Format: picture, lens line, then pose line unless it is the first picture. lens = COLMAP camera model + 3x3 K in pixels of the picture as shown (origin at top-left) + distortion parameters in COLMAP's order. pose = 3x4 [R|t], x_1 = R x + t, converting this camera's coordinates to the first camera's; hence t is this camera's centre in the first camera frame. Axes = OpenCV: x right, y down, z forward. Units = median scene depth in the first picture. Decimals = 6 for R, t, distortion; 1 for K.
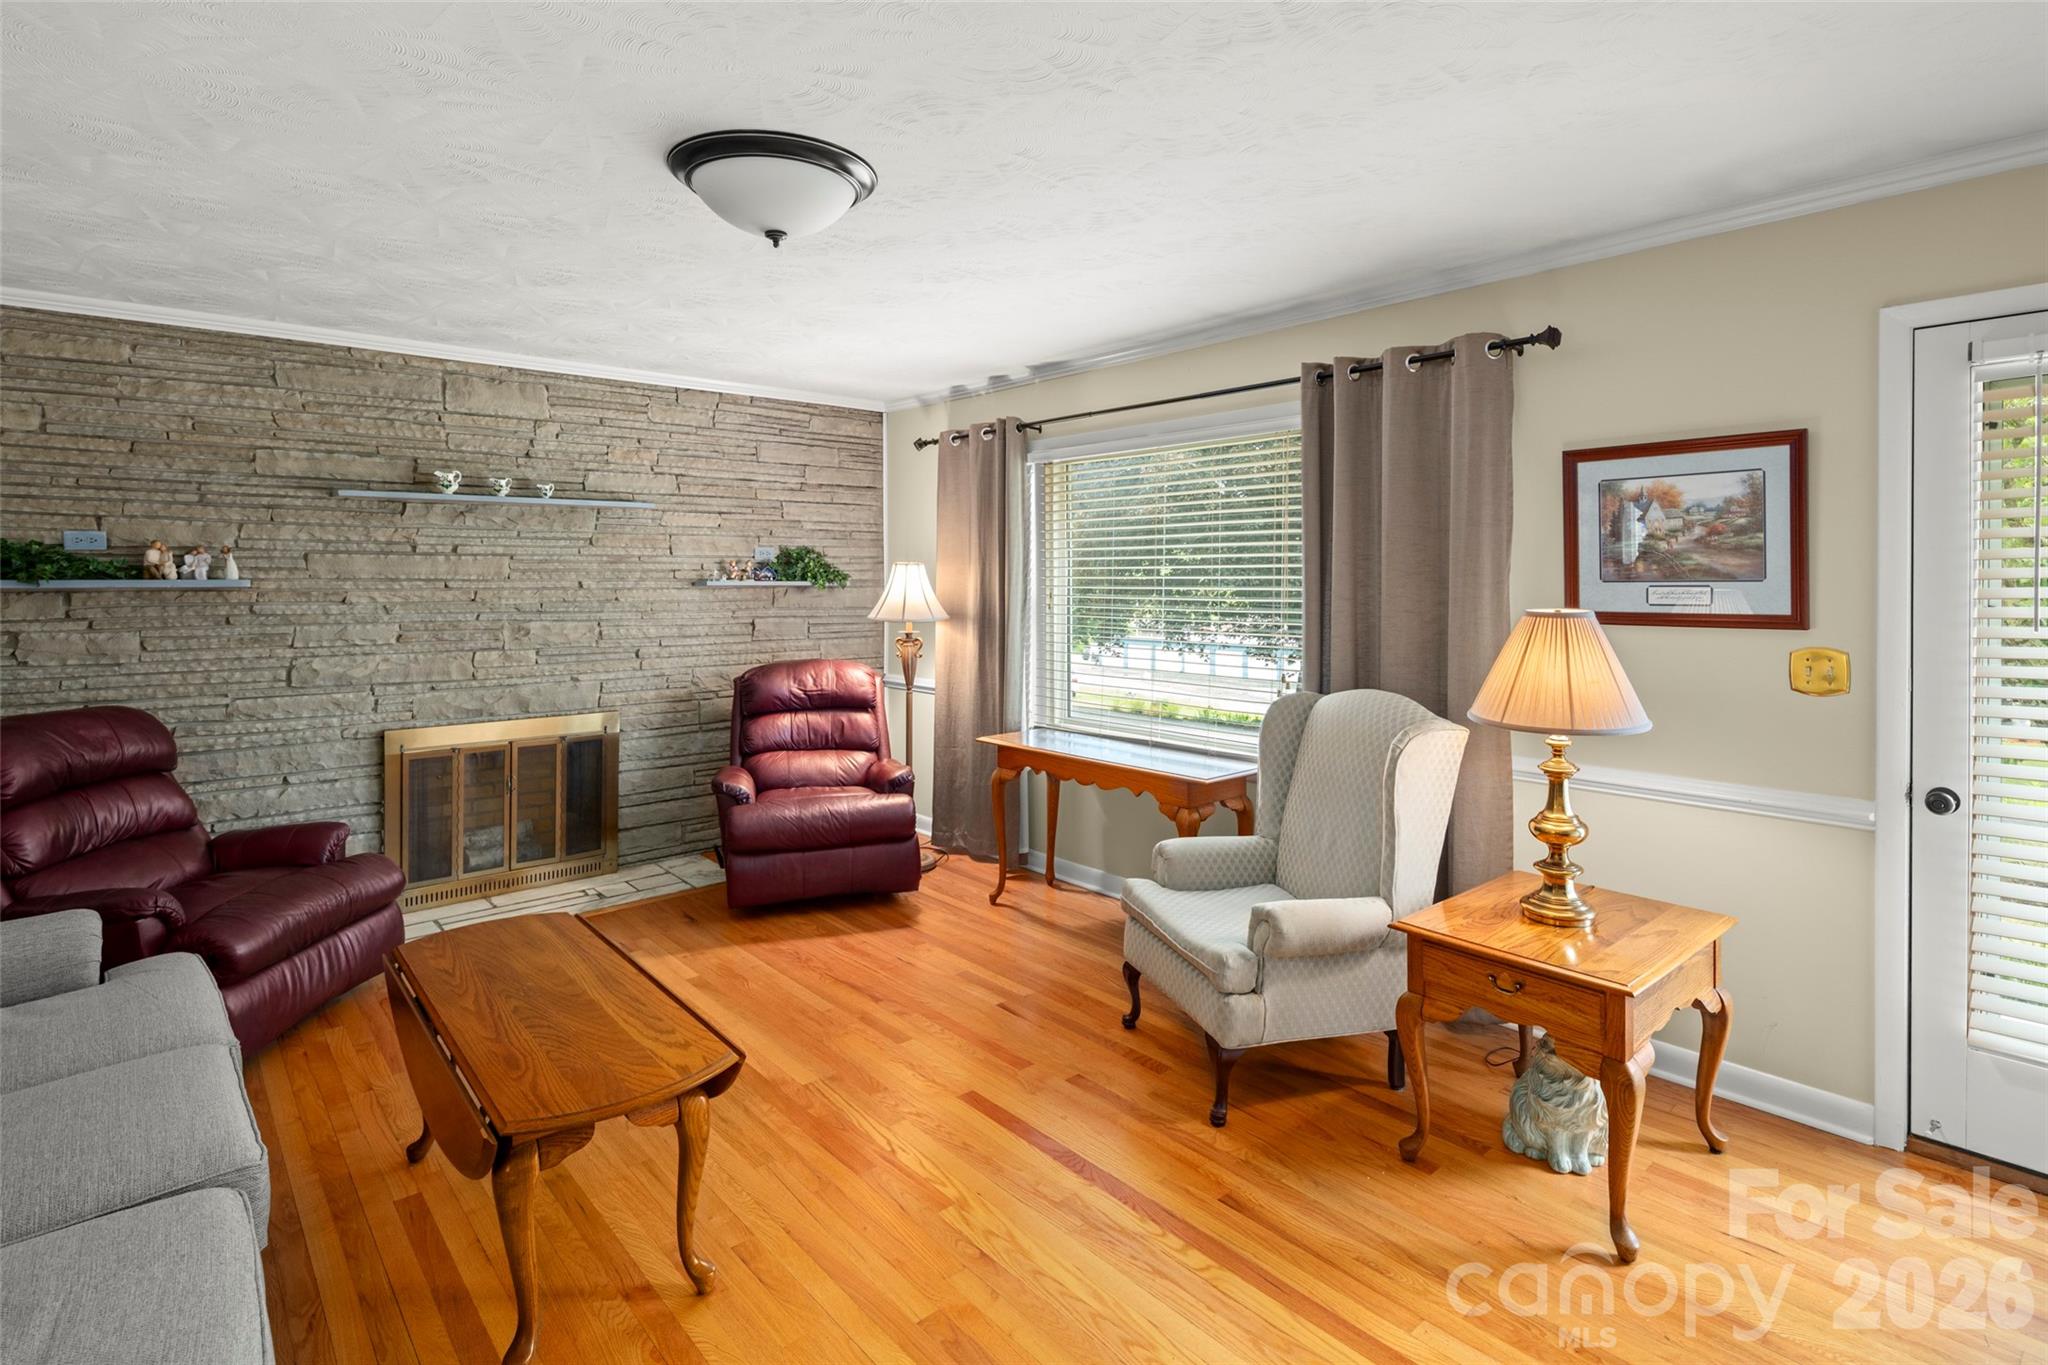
lens RADIAL K [[1002.5, 0, 1065.4], [0, 1002.5, 587.3], [0, 0, 1]] dist [0.007406, -0.007196]
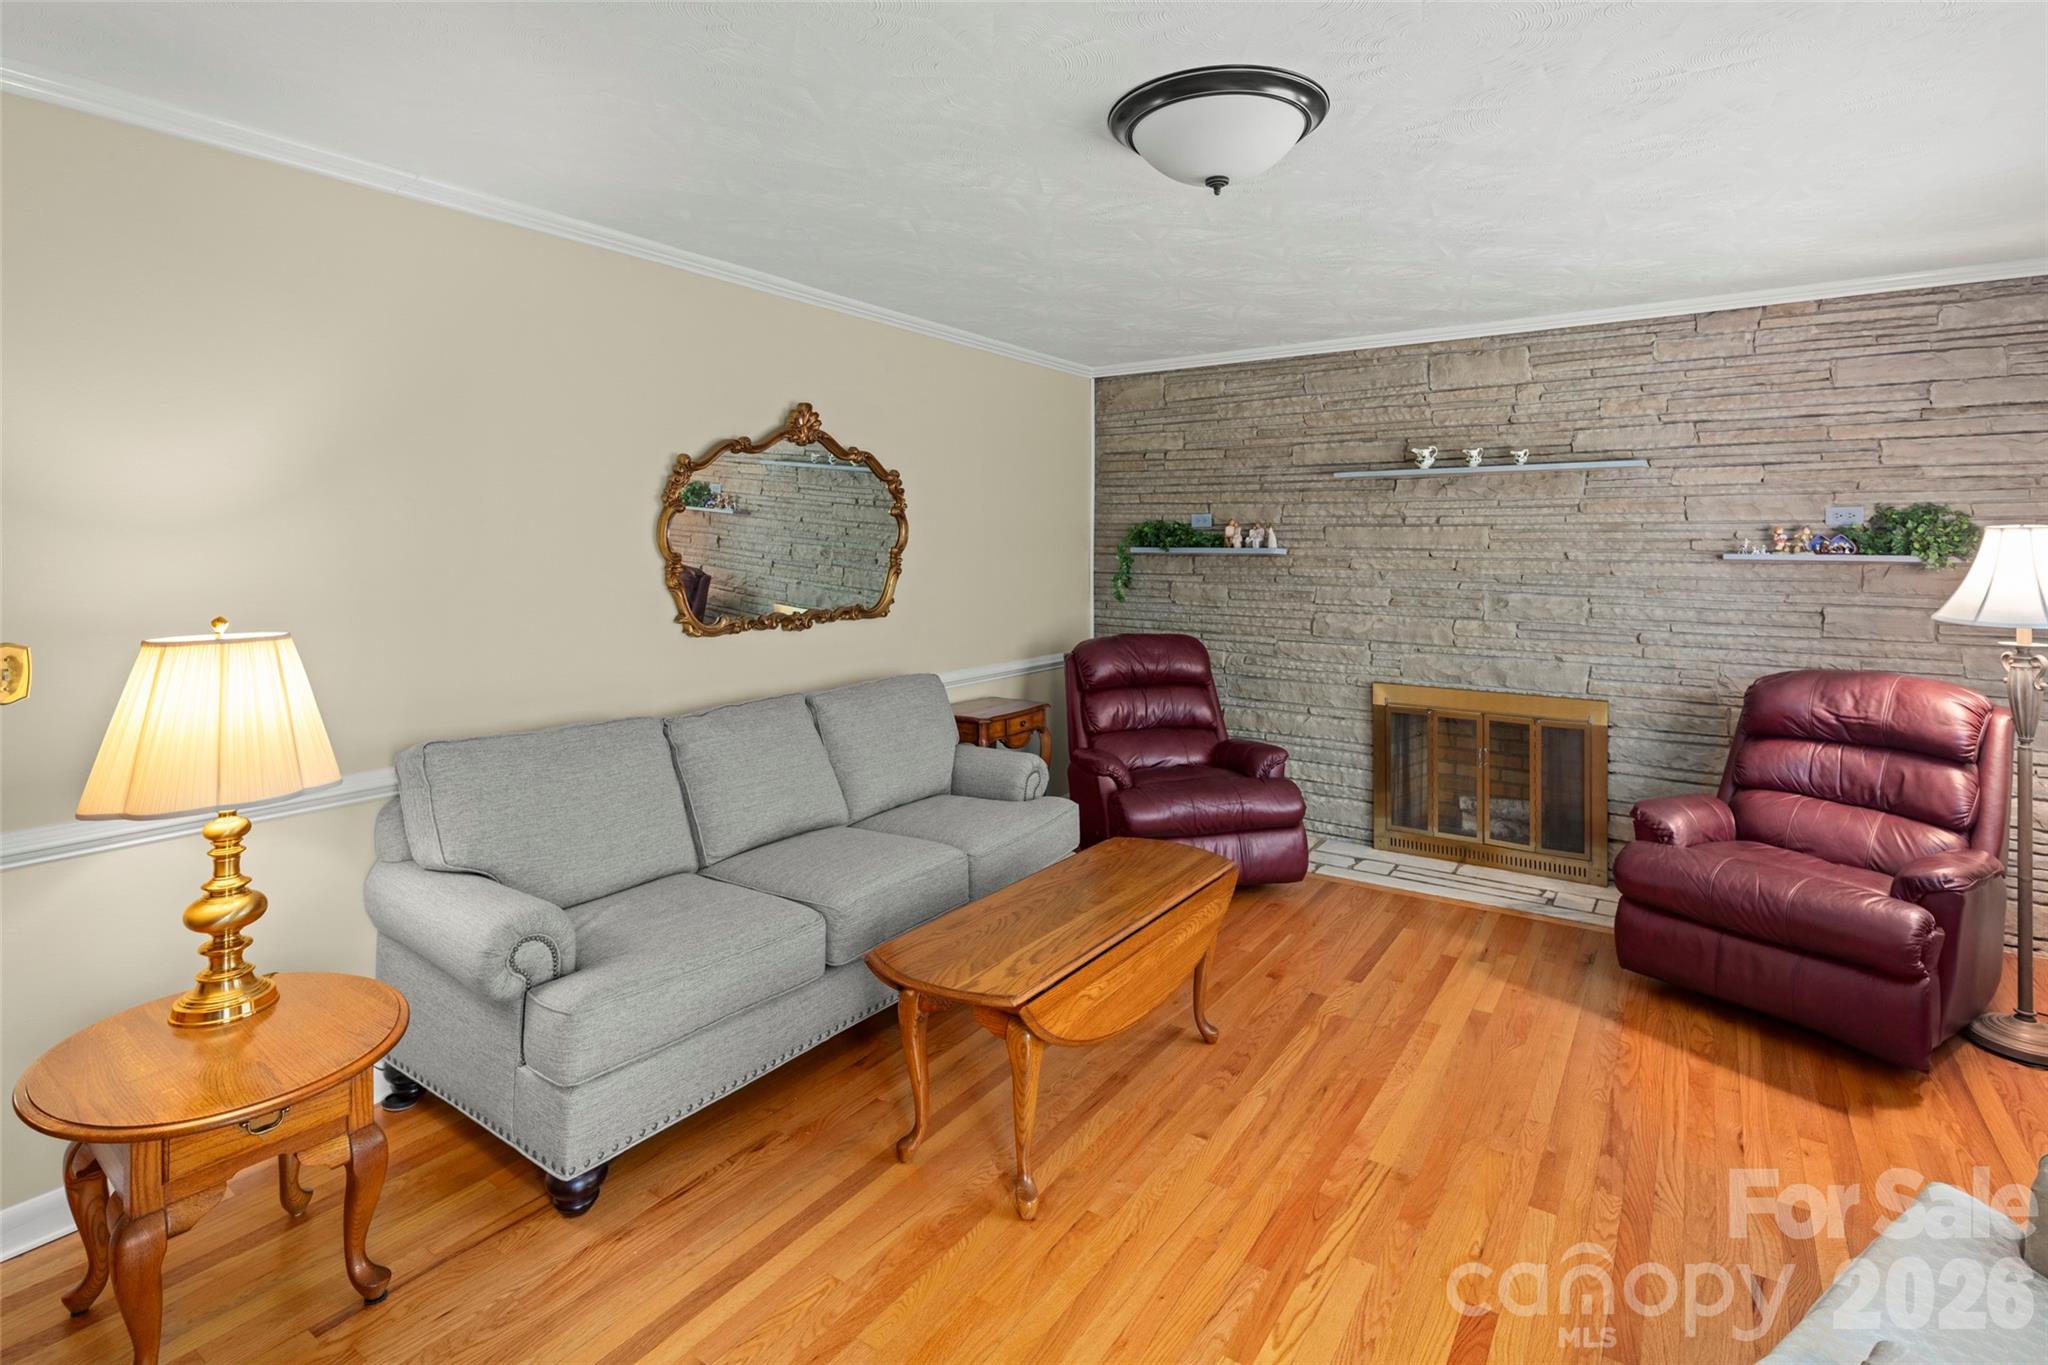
lens RADIAL K [[1002.5, 0, 1030.8], [0, 1002.5, 533.9], [0, 0, 1]] dist [0.007406, -0.007196]
pose [[0.235744, -0.007140, -0.971789, 0.312149], [-0.013620, 0.999851, -0.010650, -0.006750], [0.971720, 0.015747, 0.235612, 0.336195]]
